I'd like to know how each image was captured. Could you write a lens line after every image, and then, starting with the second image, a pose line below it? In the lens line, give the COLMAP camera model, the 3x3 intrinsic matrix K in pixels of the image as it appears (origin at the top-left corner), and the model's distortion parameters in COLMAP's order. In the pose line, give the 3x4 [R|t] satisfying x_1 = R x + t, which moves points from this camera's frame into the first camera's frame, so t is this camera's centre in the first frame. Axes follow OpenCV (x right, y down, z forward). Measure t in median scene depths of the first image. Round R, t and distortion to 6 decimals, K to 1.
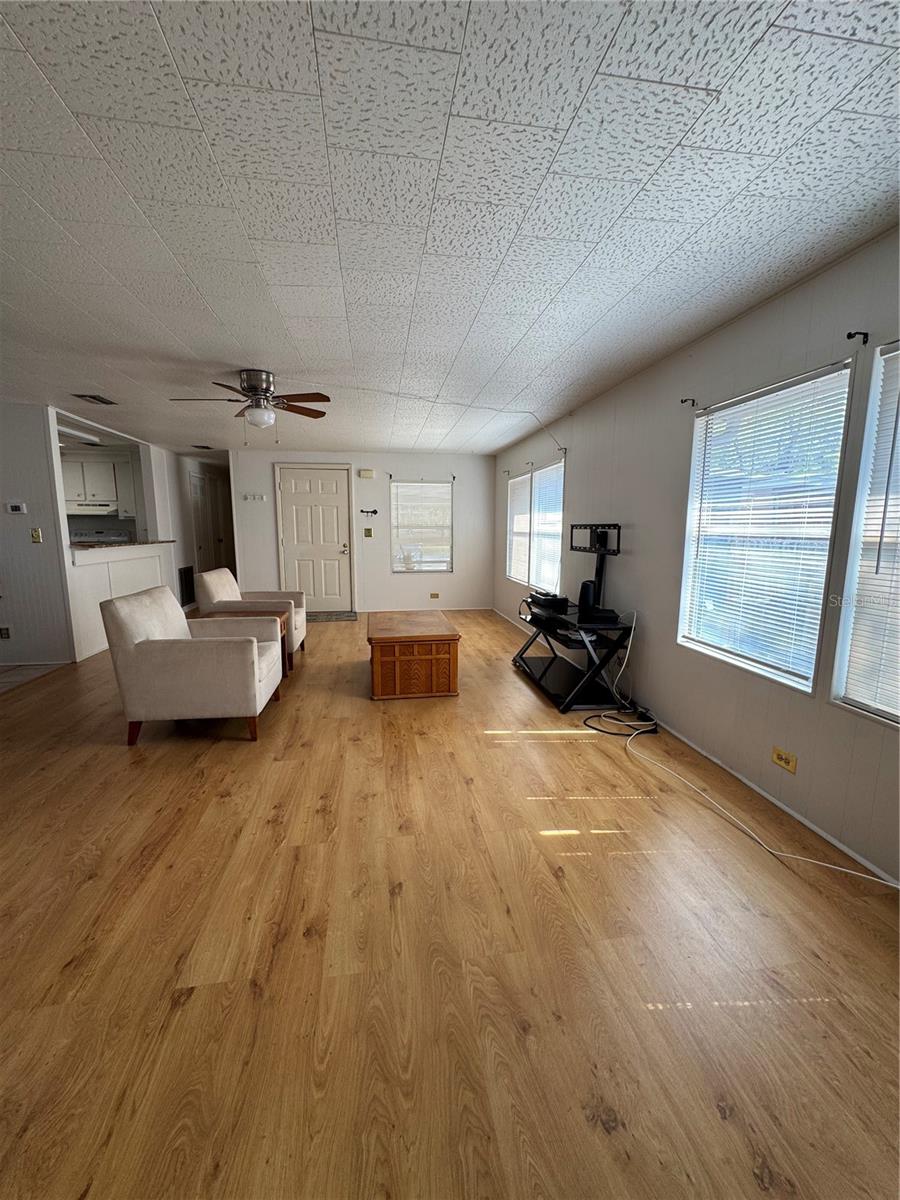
lens RADIAL K [[482.5, 0, 448.9], [0, 482.5, 600.6], [0, 0, 1]] dist [0.002848, 0.000057]
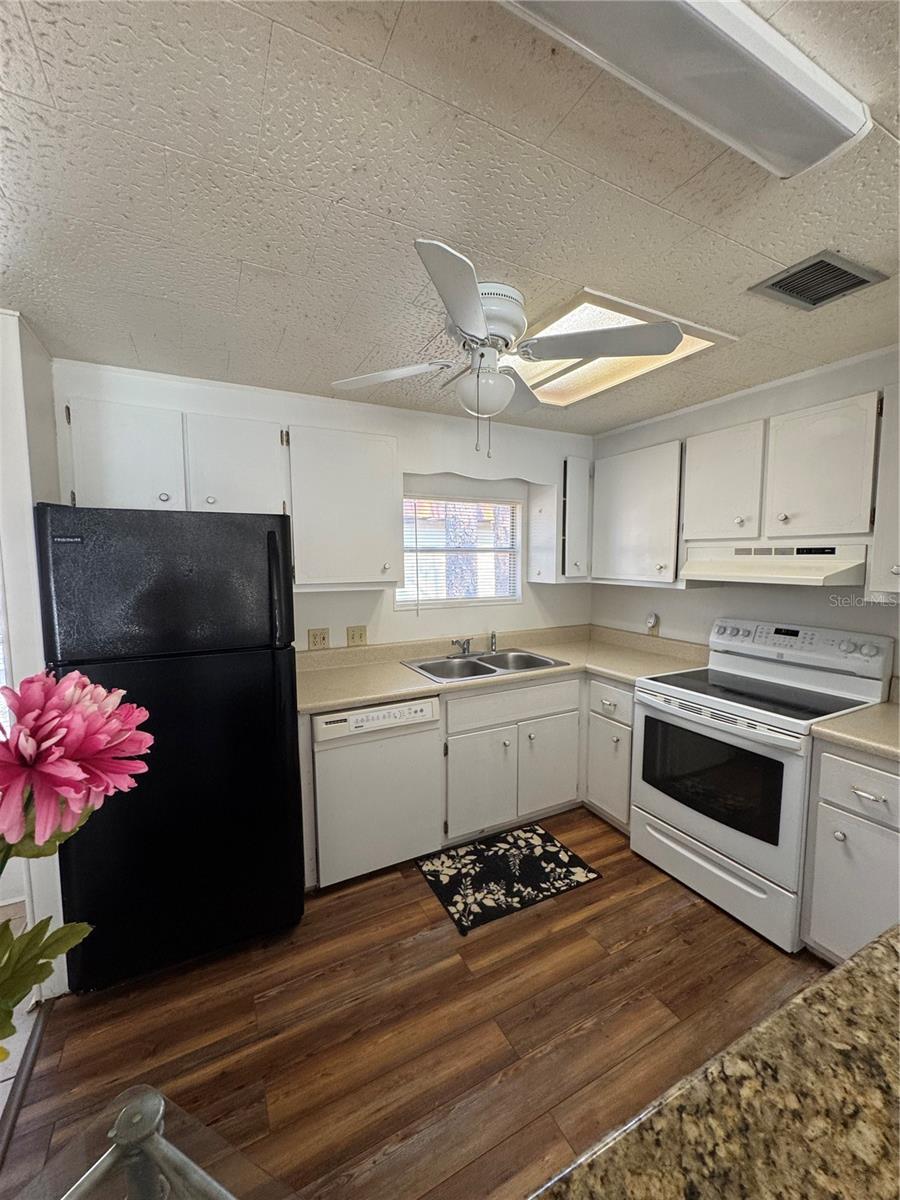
lens RADIAL K [[482.5, 0, 449.2], [0, 482.5, 601.2], [0, 0, 1]] dist [0.002848, 0.000057]
pose [[0.317458, 0.087205, -0.944254, -0.674698], [-0.139147, 0.989268, 0.044580, -0.199397], [0.938008, 0.117238, 0.326186, 0.934633]]
